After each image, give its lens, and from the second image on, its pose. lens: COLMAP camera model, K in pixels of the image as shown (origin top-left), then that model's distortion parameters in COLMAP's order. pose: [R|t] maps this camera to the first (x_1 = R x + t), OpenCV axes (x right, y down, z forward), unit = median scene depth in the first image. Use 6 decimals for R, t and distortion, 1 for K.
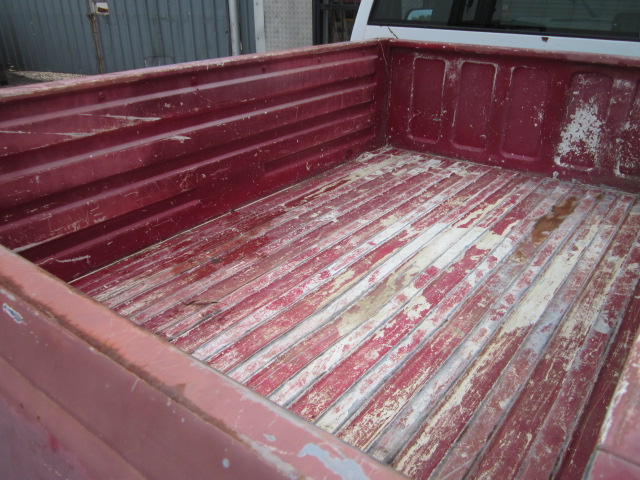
lens RADIAL K [[535.2, 0, 326.2], [0, 535.2, 240.2], [0, 0, 1]] dist [-0.046062, 0.017934]
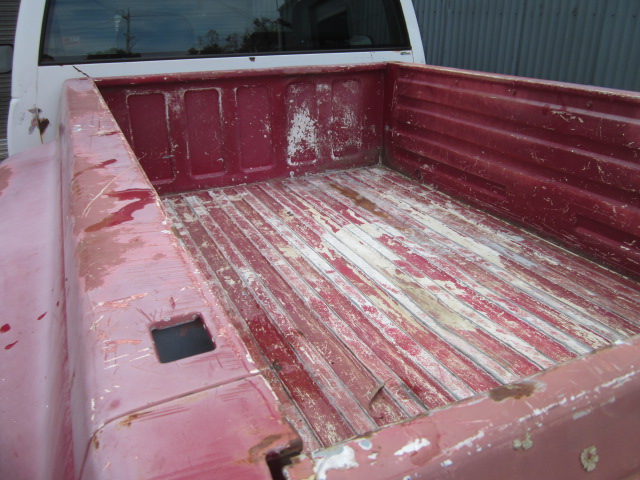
lens RADIAL K [[535.2, 0, 326.2], [0, 535.2, 240.2], [0, 0, 1]] dist [-0.046062, 0.017934]
pose [[0.464195, -0.350374, 0.813487, -0.576208], [0.392049, 0.904842, 0.166009, -0.175721], [-0.794242, 0.241866, 0.557387, 0.380133]]
